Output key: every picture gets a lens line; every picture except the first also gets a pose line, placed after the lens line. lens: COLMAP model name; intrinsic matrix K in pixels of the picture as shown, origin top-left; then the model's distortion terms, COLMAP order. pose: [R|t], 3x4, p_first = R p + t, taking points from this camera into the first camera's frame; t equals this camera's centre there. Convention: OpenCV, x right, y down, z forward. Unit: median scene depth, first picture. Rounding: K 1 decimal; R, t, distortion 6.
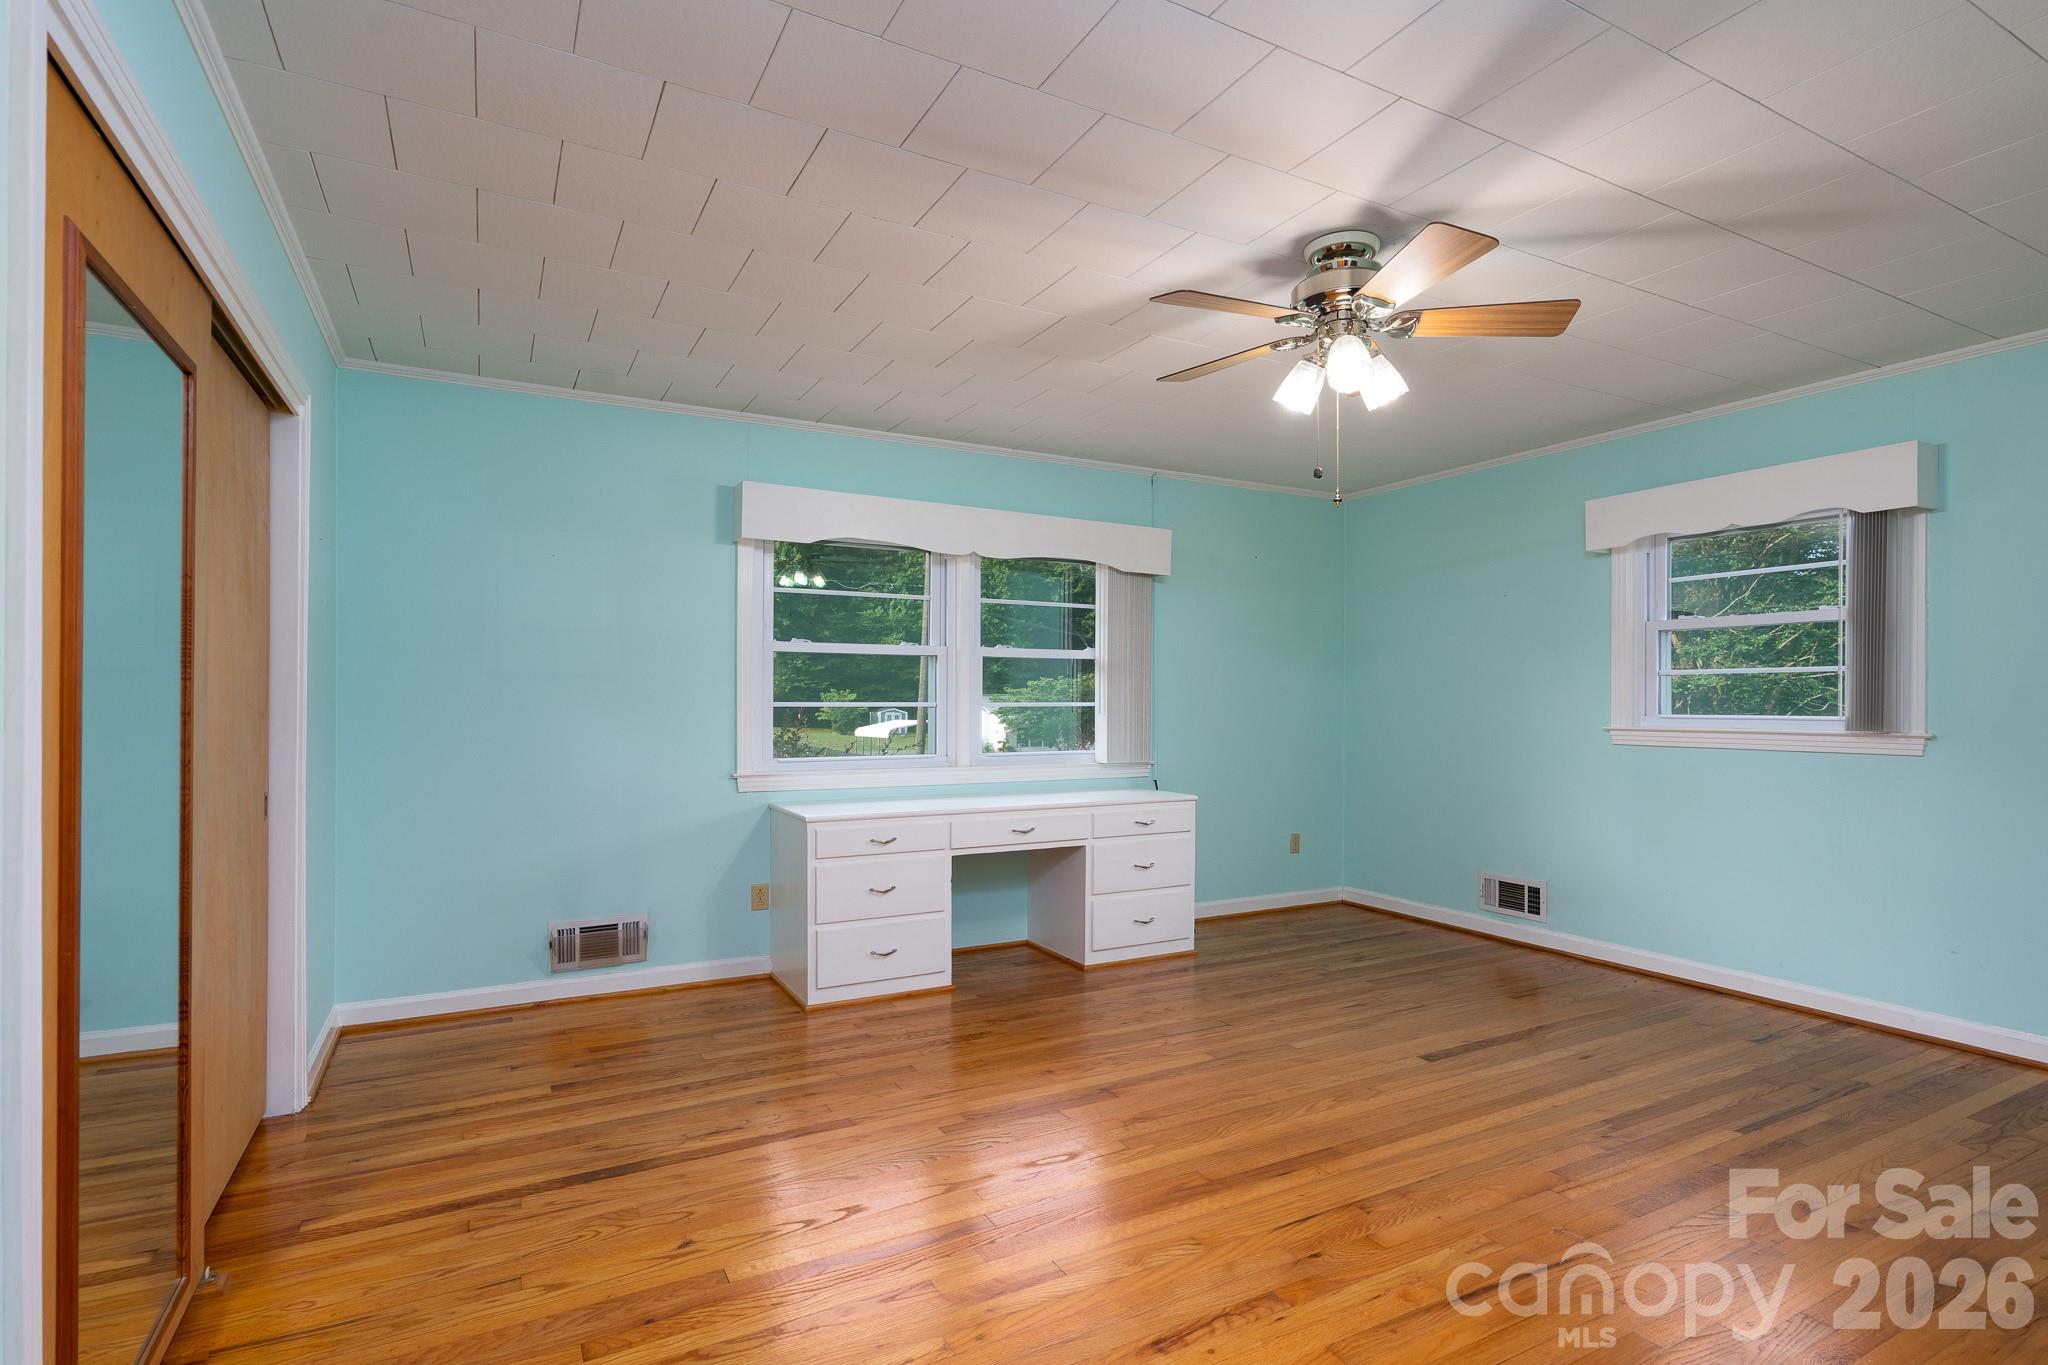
lens RADIAL K [[941.3, 0, 1024.8], [0, 941.3, 697.6], [0, 0, 1]] dist [-0.001067, 0.000639]
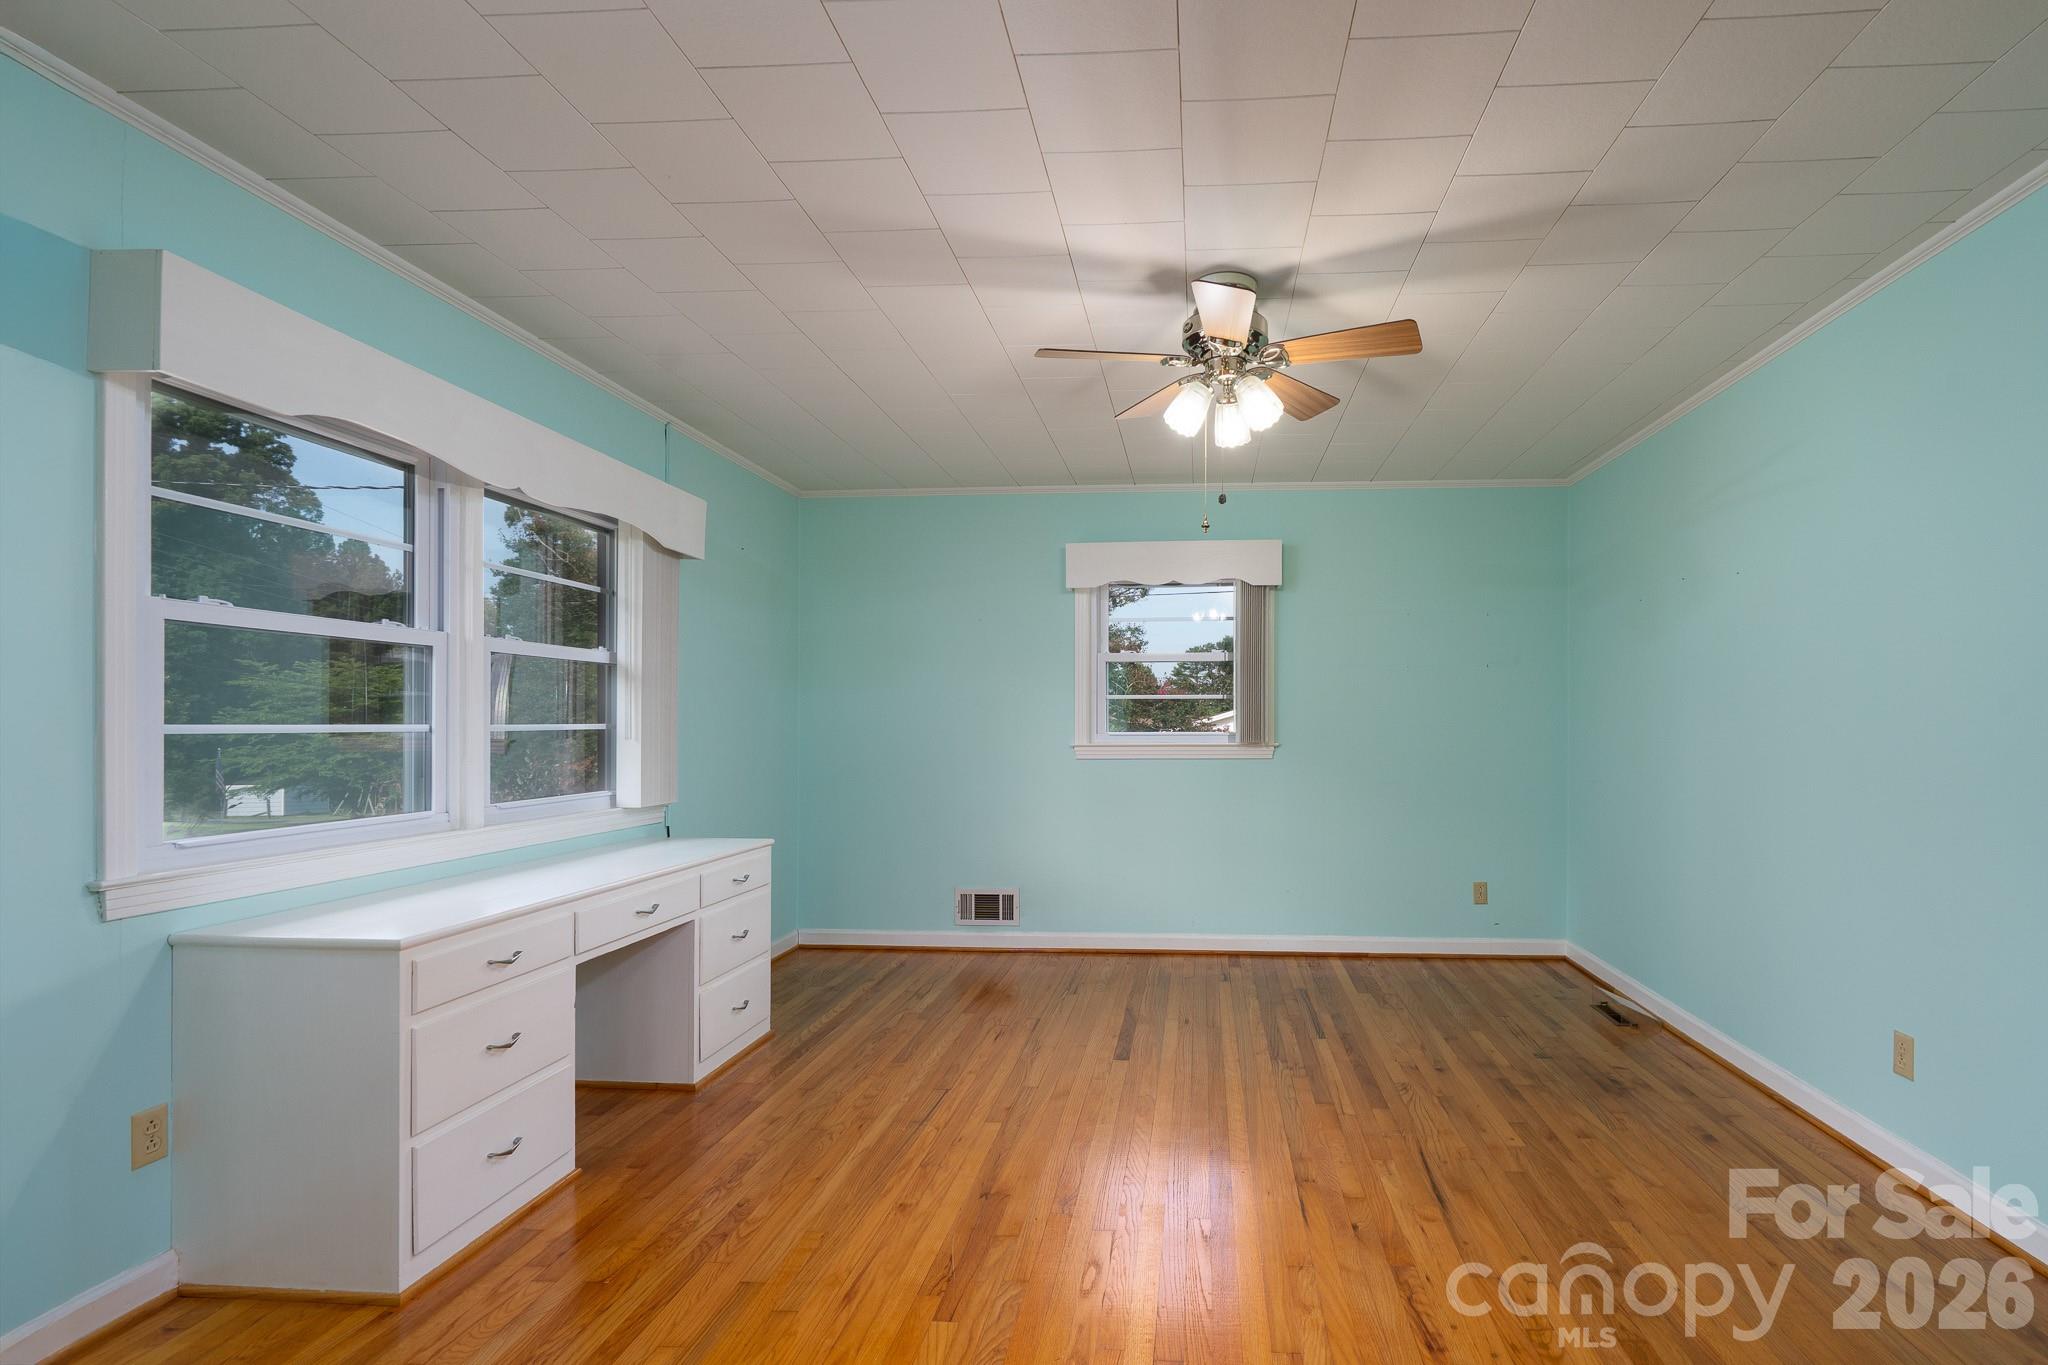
lens RADIAL K [[1015.2, 0, 1136.0], [0, 1015.2, 720.0], [0, 0, 1]] dist [0.002756, 0.001485]
pose [[0.548502, 0.000393, 0.836149, -0.443851], [0.000158, 1.000000, -0.000574, 0.003161], [-0.836149, 0.000447, 0.548502, 0.308154]]
